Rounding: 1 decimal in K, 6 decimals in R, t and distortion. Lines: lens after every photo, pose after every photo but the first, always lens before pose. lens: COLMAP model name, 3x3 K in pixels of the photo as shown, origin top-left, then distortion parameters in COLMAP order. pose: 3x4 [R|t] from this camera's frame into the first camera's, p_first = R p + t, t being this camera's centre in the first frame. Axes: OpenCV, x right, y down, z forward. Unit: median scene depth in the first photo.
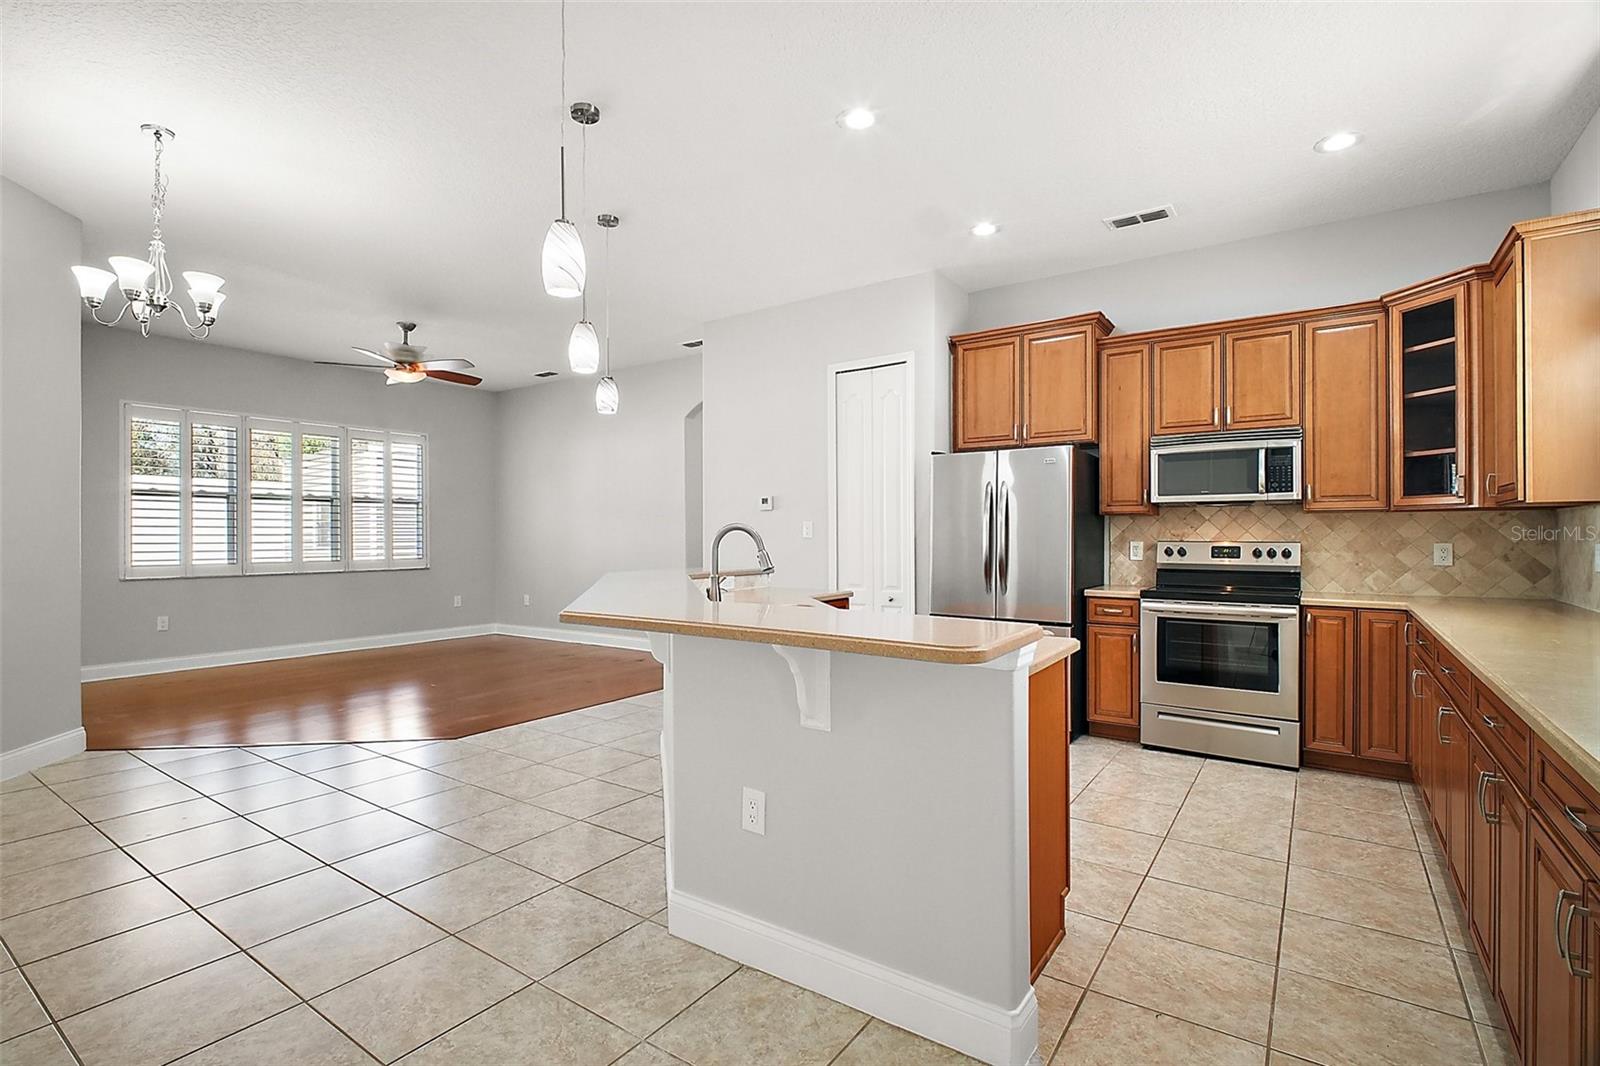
lens RADIAL K [[747.4, 0, 785.9], [0, 747.4, 535.2], [0, 0, 1]] dist [-0.000631, -0.003730]
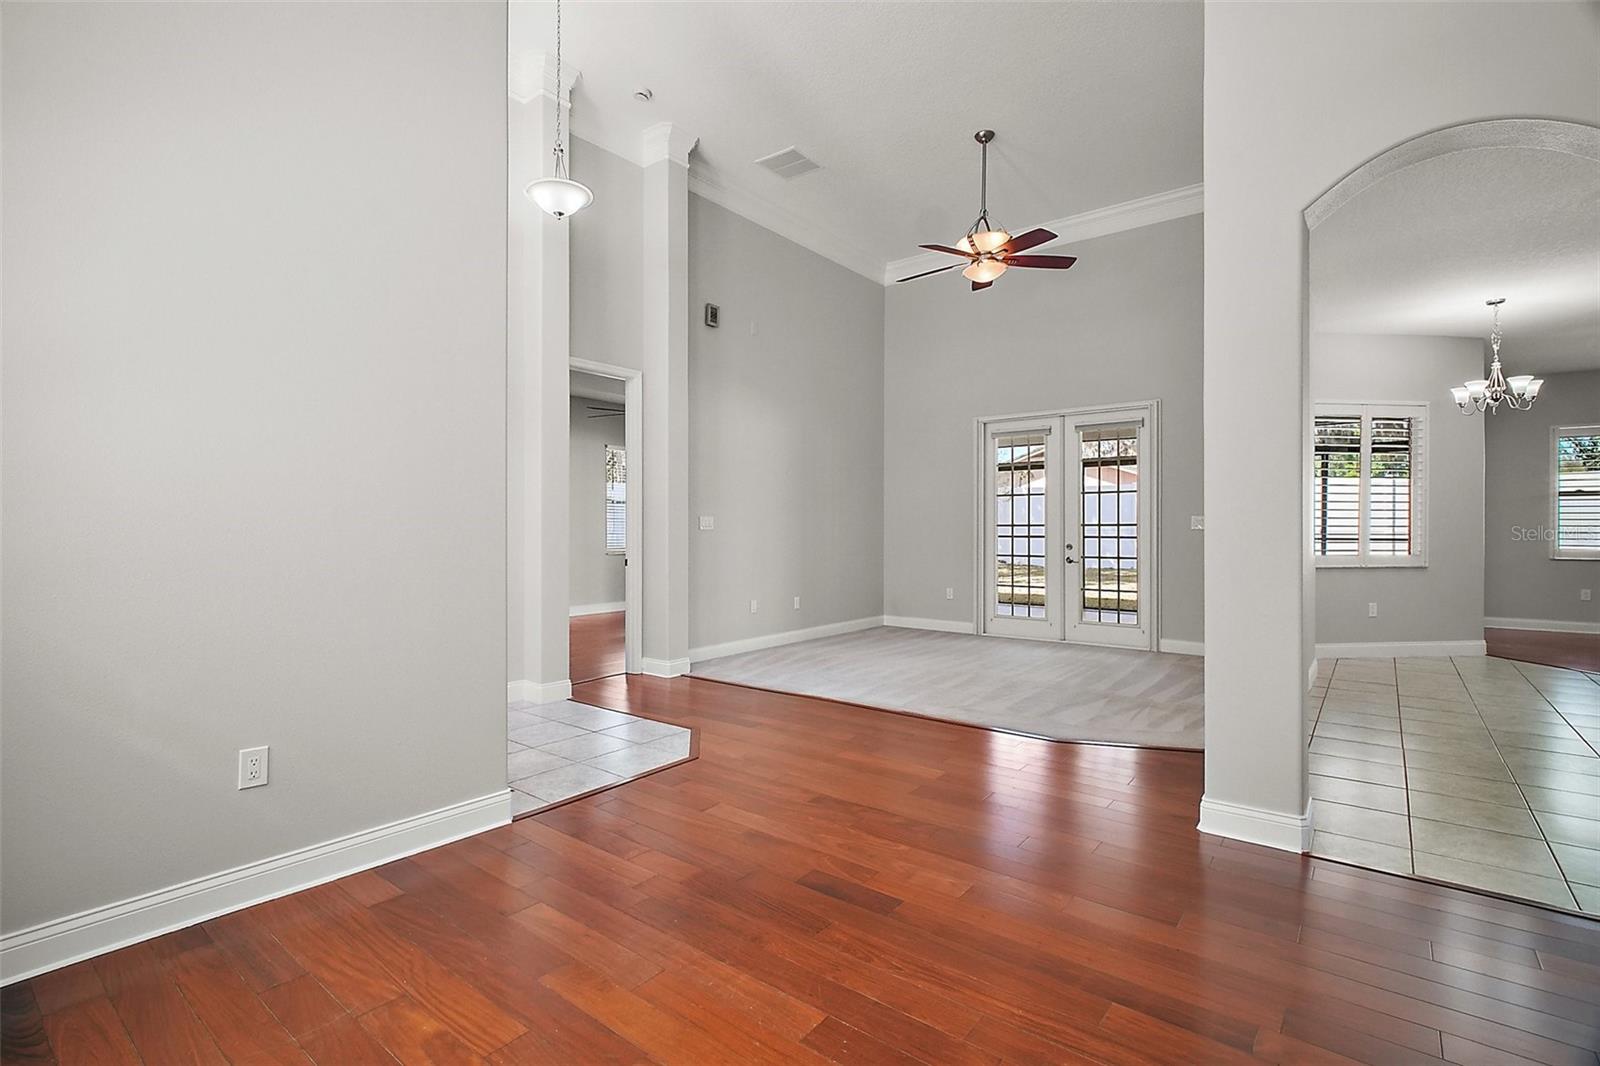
lens RADIAL K [[747.4, 0, 798.1], [0, 747.4, 513.5], [0, 0, 1]] dist [-0.000631, -0.003730]
pose [[-0.028639, -0.009722, -0.999543, 0.736739], [-0.006933, 0.999931, -0.009527, -0.000644], [0.999566, 0.006657, -0.028704, -0.479169]]
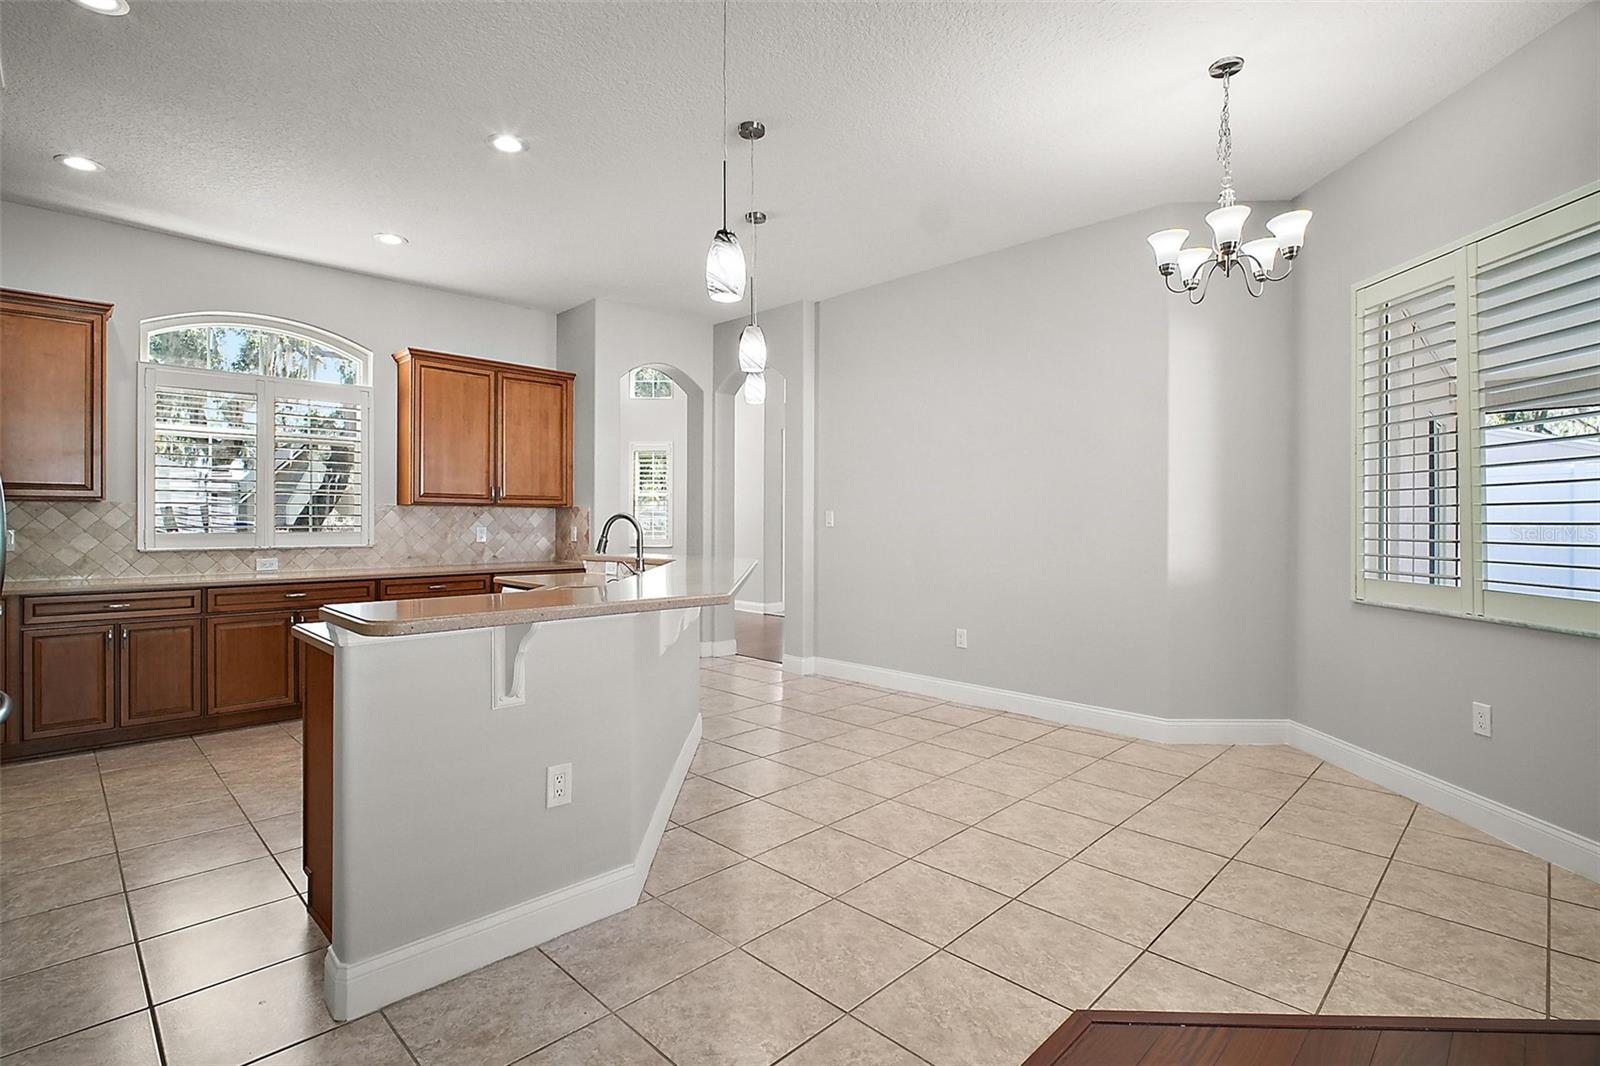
lens RADIAL K [[747.4, 0, 788.2], [0, 747.4, 514.2], [0, 0, 1]] dist [-0.000631, -0.003730]
pose [[-0.985923, 0.002053, 0.167188, -0.352972], [0.000889, 0.999975, -0.007035, -0.003850], [-0.167198, -0.006787, -0.985900, 1.445142]]
